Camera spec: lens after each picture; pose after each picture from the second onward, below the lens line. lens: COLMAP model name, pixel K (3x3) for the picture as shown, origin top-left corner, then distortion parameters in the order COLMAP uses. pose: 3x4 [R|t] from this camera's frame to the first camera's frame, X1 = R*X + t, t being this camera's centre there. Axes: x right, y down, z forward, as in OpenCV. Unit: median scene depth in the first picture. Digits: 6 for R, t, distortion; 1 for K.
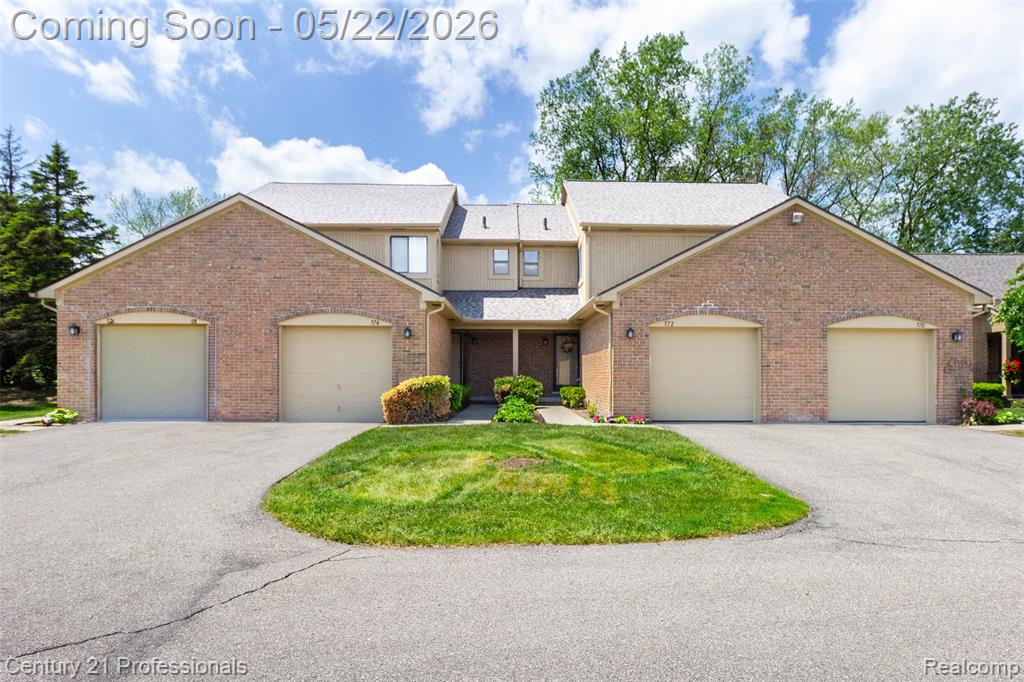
lens RADIAL K [[565.5, 0, 511.9], [0, 565.5, 371.3], [0, 0, 1]] dist [-0.005414, -0.001066]
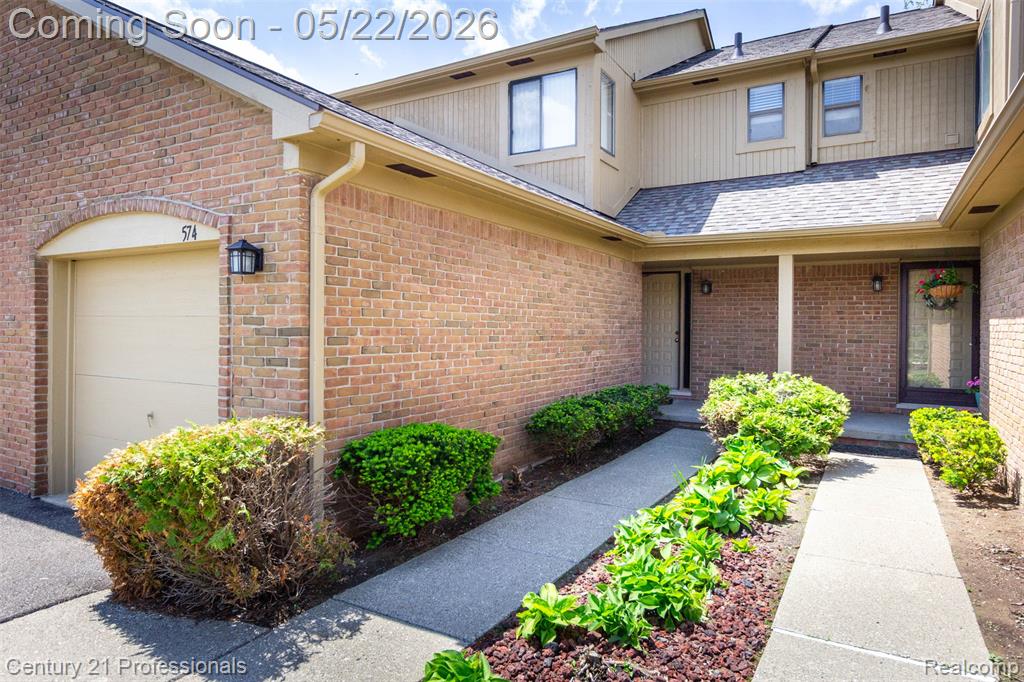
lens RADIAL K [[618.0, 0, 512.0], [0, 618.0, 341.0], [0, 0, 1]] dist [-0.000370, -0.000381]
pose [[0.864958, 0.006148, -0.501807, 0.059096], [0.001515, 0.999888, 0.014862, -0.019086], [0.501843, -0.013615, 0.864852, 0.503477]]
